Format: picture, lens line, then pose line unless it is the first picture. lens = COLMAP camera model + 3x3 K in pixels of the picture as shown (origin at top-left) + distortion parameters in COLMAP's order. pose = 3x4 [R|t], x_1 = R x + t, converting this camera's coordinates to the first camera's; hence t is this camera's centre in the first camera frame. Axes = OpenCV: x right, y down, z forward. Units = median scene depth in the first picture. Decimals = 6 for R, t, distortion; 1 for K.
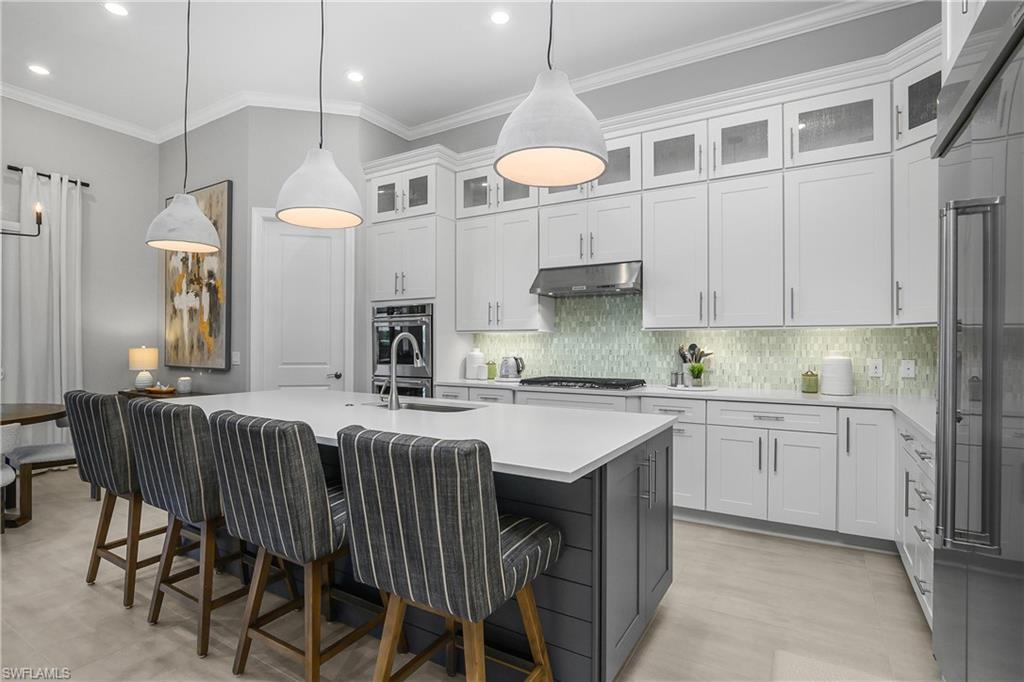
lens RADIAL K [[509.1, 0, 502.3], [0, 509.1, 344.8], [0, 0, 1]] dist [-0.026744, 0.009579]
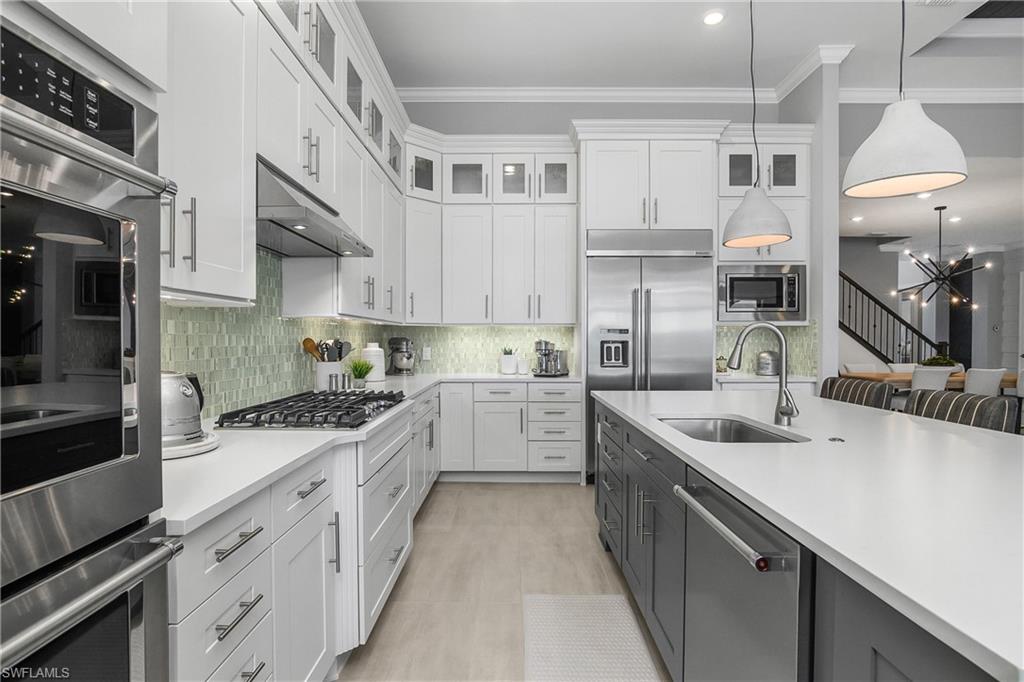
lens RADIAL K [[509.1, 0, 502.3], [0, 509.1, 344.8], [0, 0, 1]] dist [-0.026744, 0.009579]
pose [[-0.509742, -0.012575, 0.860236, -0.346631], [-0.001180, 0.999902, 0.013918, -0.000091], [-0.860327, 0.006080, -0.509707, 0.940927]]
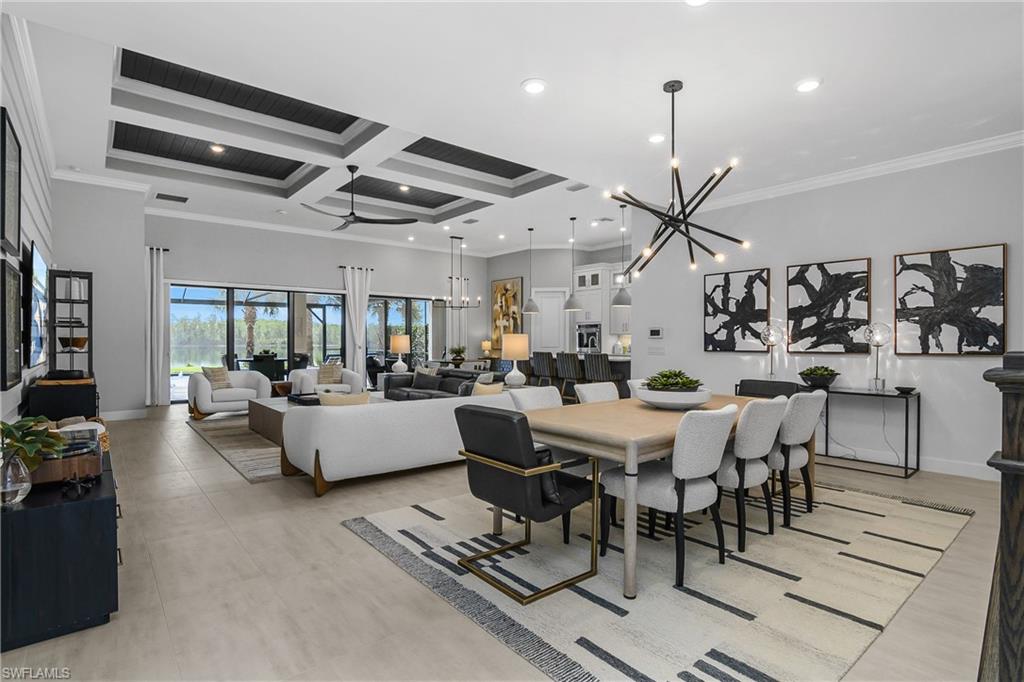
lens RADIAL K [[509.1, 0, 502.3], [0, 509.1, 344.8], [0, 0, 1]] dist [-0.026744, 0.009579]
pose [[0.944969, 0.000451, -0.327161, 0.224842], [0.002112, 0.999970, 0.007479, 0.004602], [0.327154, -0.007758, 0.944939, -1.523474]]
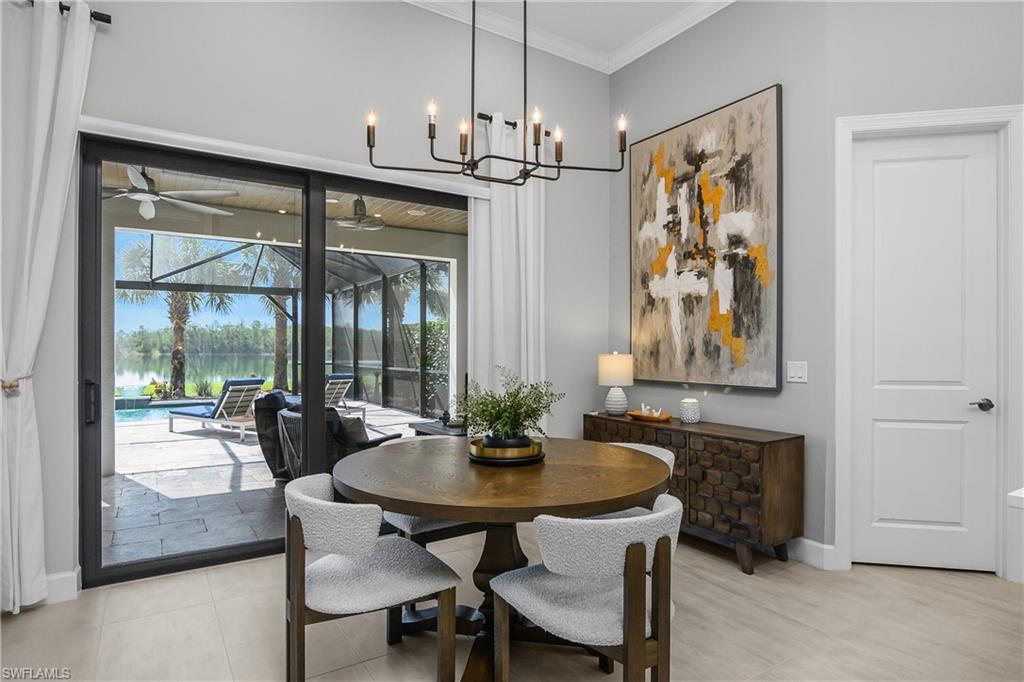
lens RADIAL K [[563.7, 0, 506.6], [0, 563.7, 347.1], [0, 0, 1]] dist [-0.005576, -0.000485]
pose [[0.902715, -0.003419, -0.430225, -0.548254], [0.002400, 0.999993, -0.002912, -0.002227], [0.430232, 0.001597, 0.902717, 0.234221]]
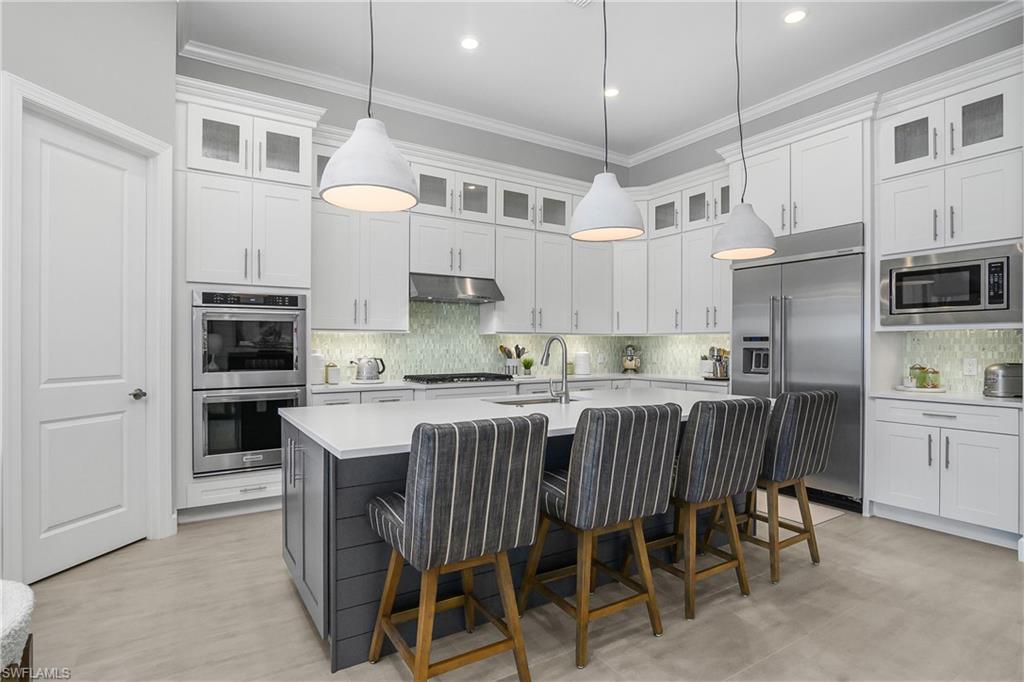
lens RADIAL K [[509.1, 0, 502.3], [0, 509.1, 344.8], [0, 0, 1]] dist [-0.026744, 0.009579]
pose [[0.447119, -0.001016, 0.894474, -0.701513], [-0.000258, 0.999999, 0.001265, -0.001944], [-0.894475, -0.000796, 0.447118, 0.330741]]
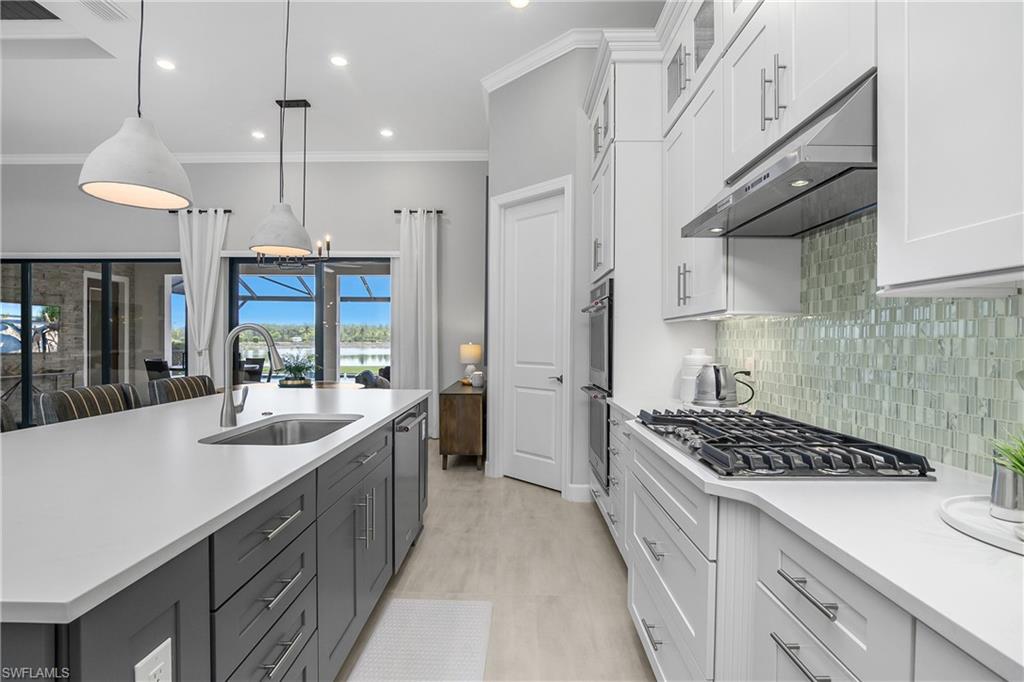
lens RADIAL K [[509.1, 0, 502.3], [0, 509.1, 344.8], [0, 0, 1]] dist [-0.026744, 0.009579]
pose [[0.495303, 0.006980, -0.868692, 0.346096], [-0.003687, 0.999976, 0.005933, 0.000563], [0.868712, 0.000264, 0.495317, 0.530787]]
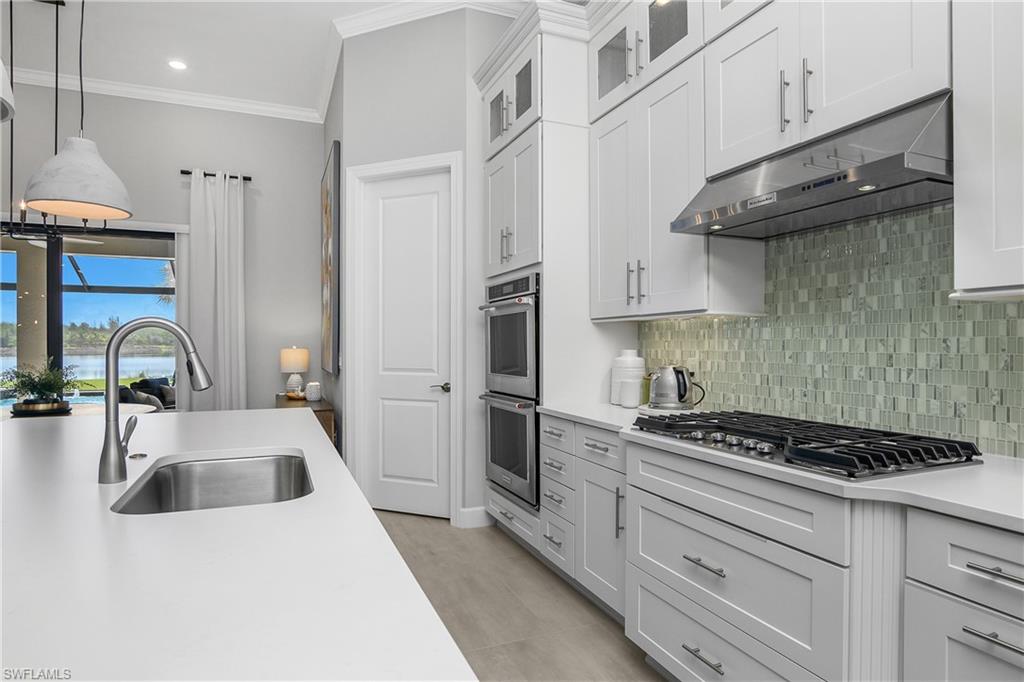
lens RADIAL K [[567.7, 0, 499.1], [0, 567.7, 345.9], [0, 0, 1]] dist [-0.021622, 0.001765]
pose [[0.804711, -0.001891, -0.593663, 0.205392], [0.004294, 0.999987, 0.002635, 0.000816], [0.593651, -0.004669, 0.804709, 0.427727]]
